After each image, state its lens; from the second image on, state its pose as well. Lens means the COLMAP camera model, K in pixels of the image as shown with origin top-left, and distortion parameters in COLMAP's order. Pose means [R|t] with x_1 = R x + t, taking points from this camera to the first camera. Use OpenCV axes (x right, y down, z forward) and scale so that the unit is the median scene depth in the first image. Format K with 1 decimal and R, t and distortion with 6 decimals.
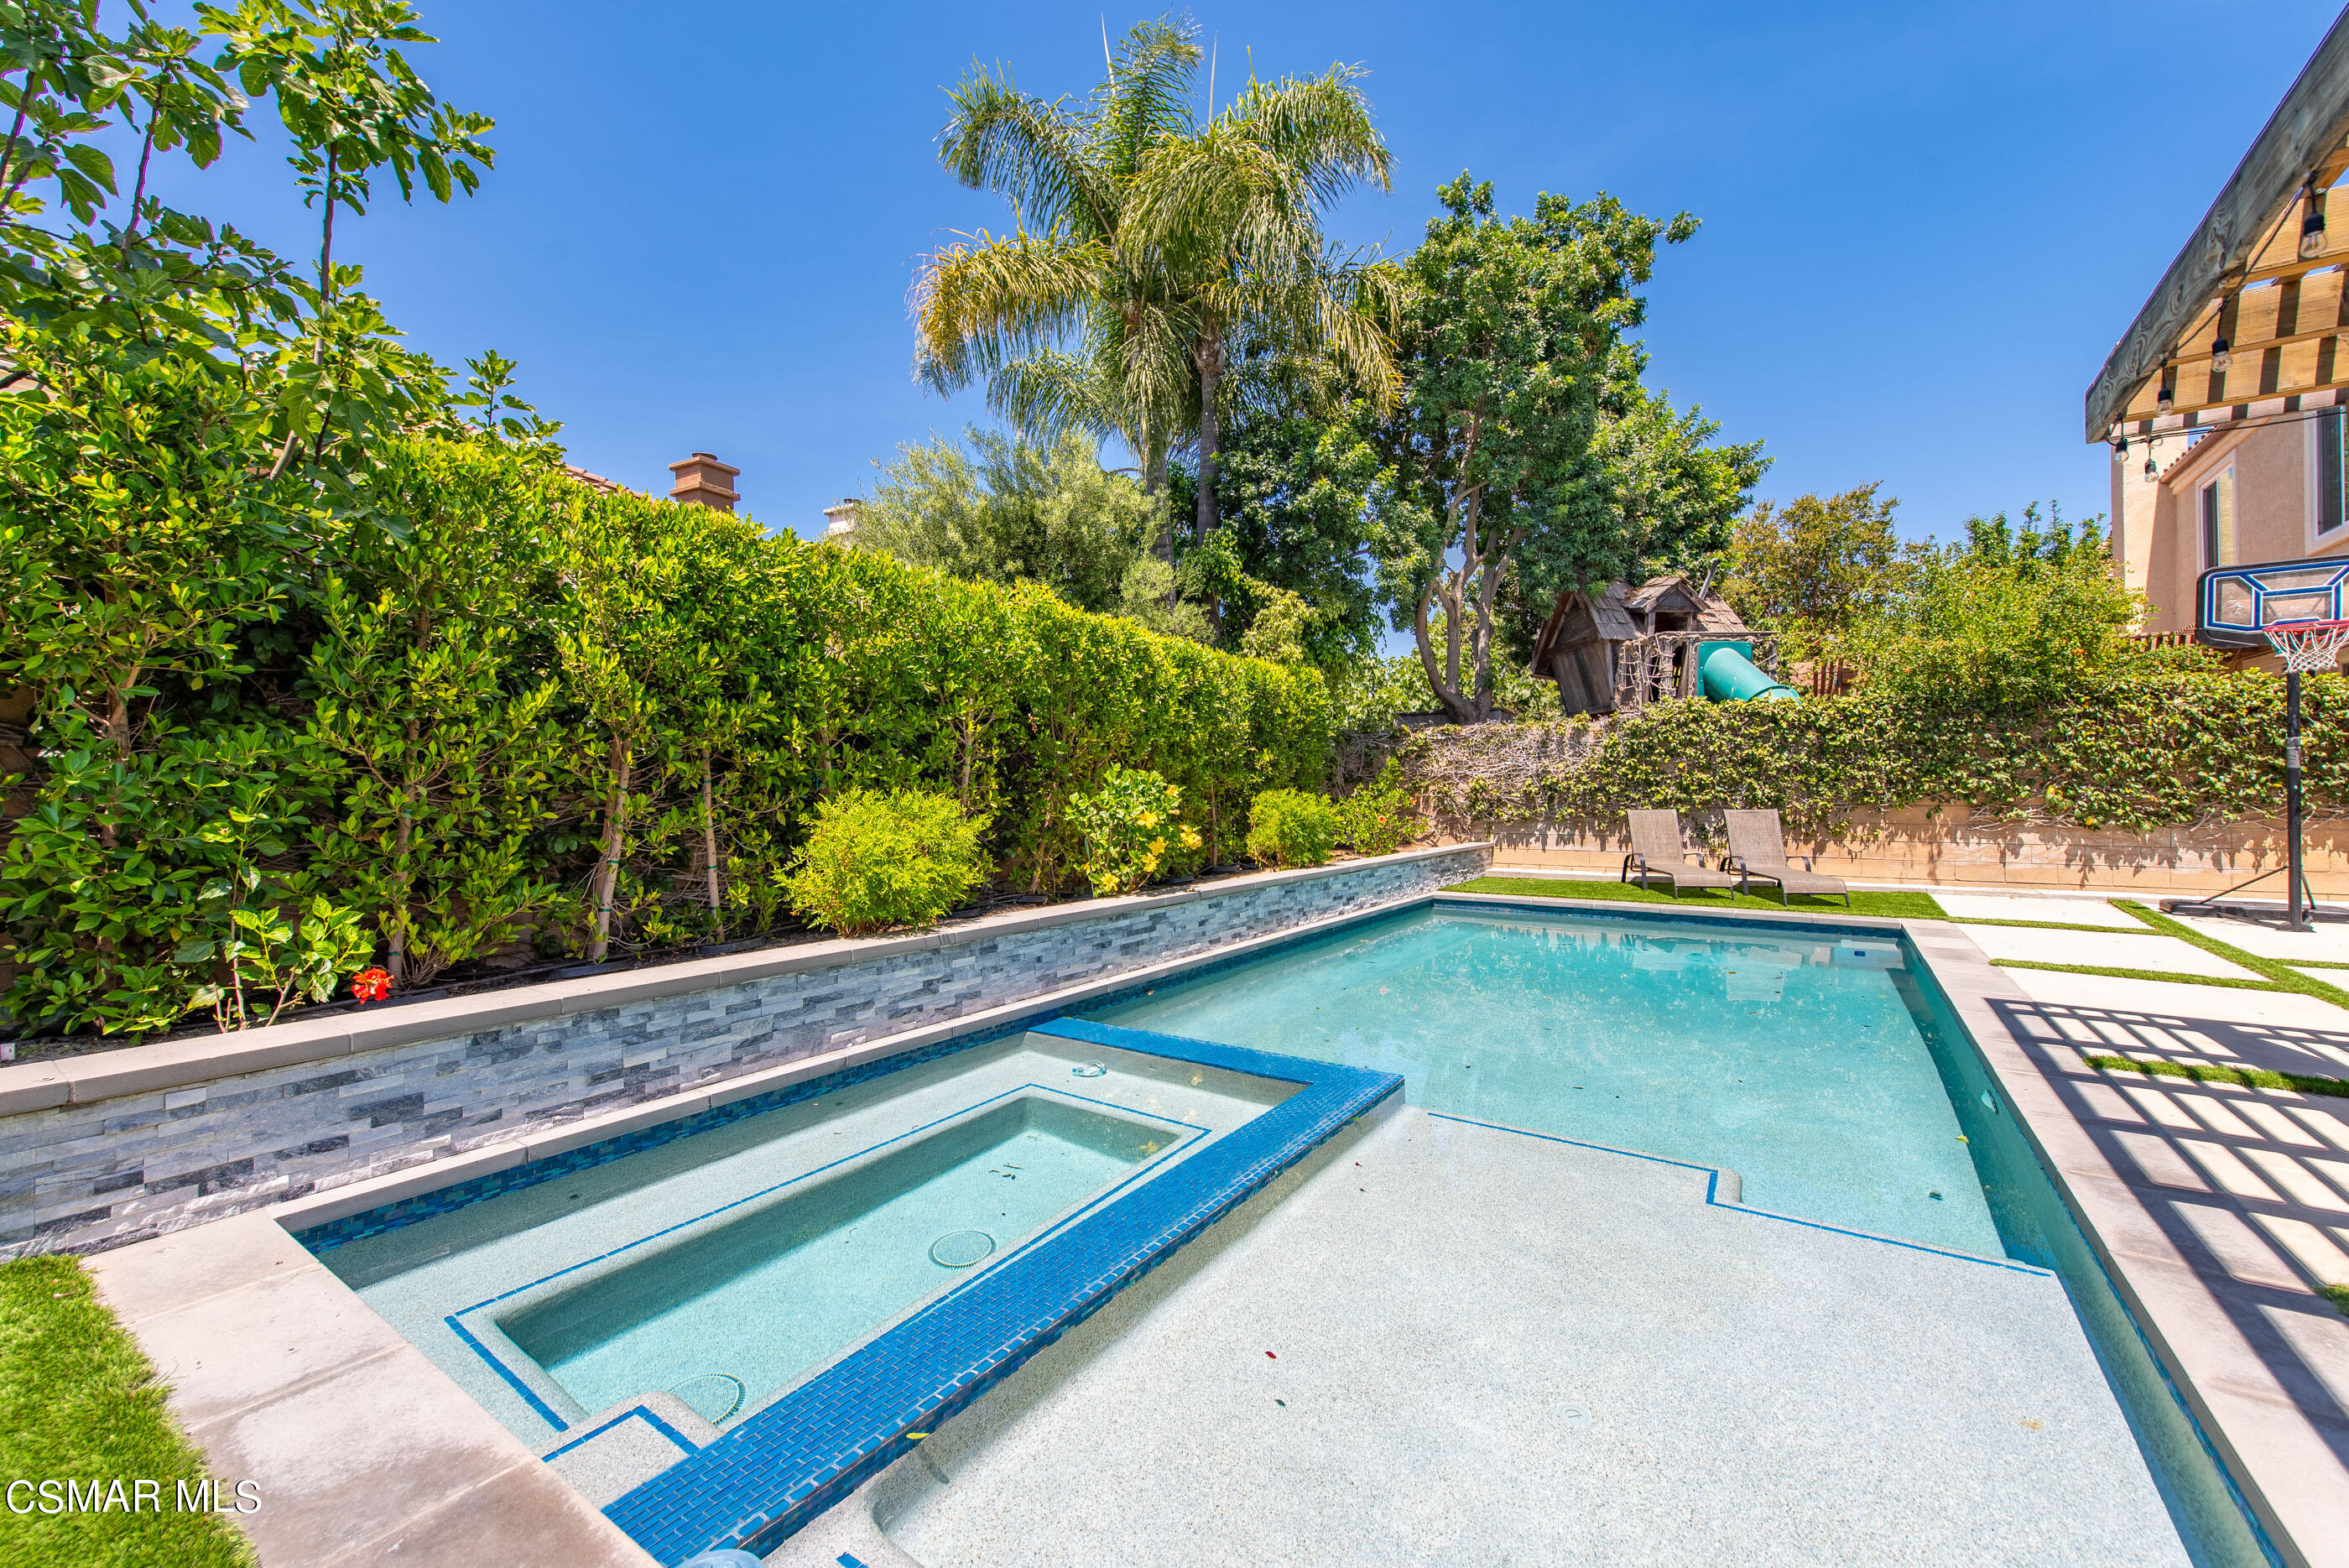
lens RADIAL K [[929.7, 0, 1199.6], [0, 929.7, 780.7], [0, 0, 1]] dist [0.014775, -0.003756]
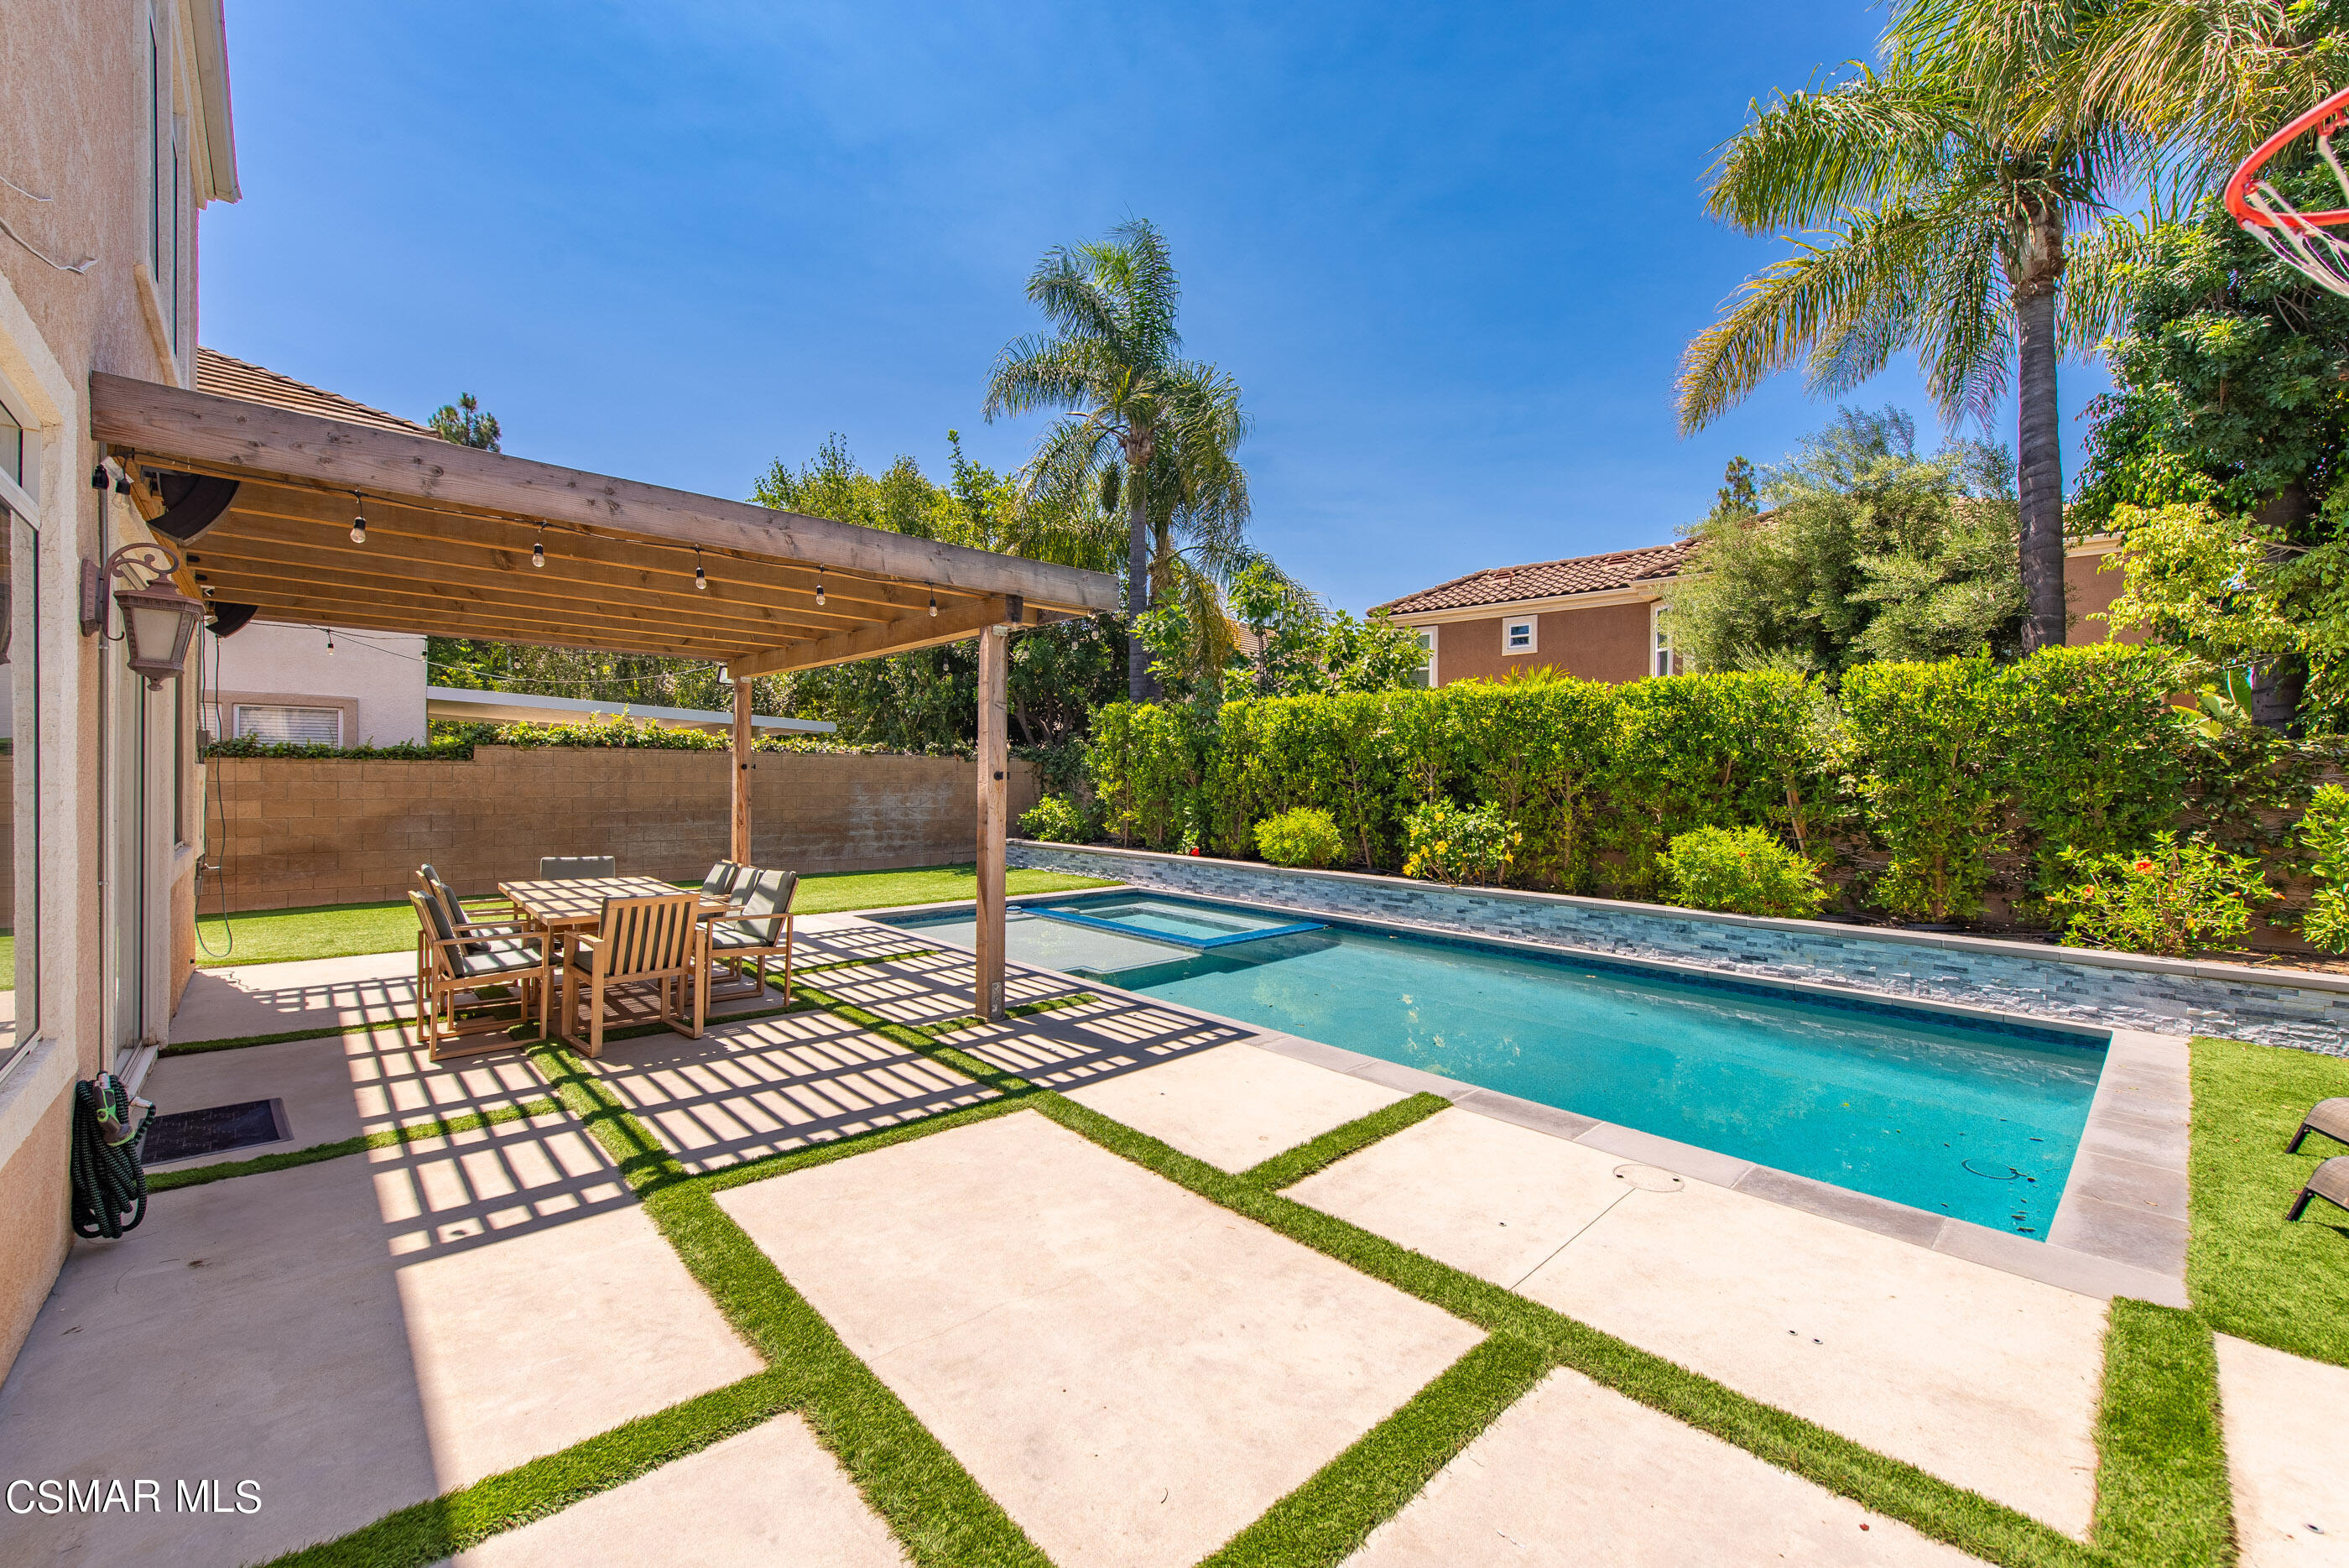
lens RADIAL K [[929.7, 0, 1139.3], [0, 929.7, 775.5], [0, 0, 1]] dist [0.014775, -0.003756]
pose [[-0.236851, 0.007007, -0.971521, 1.043794], [0.001954, 0.999975, 0.006736, -0.043041], [0.971544, -0.000303, -0.236859, 0.611303]]
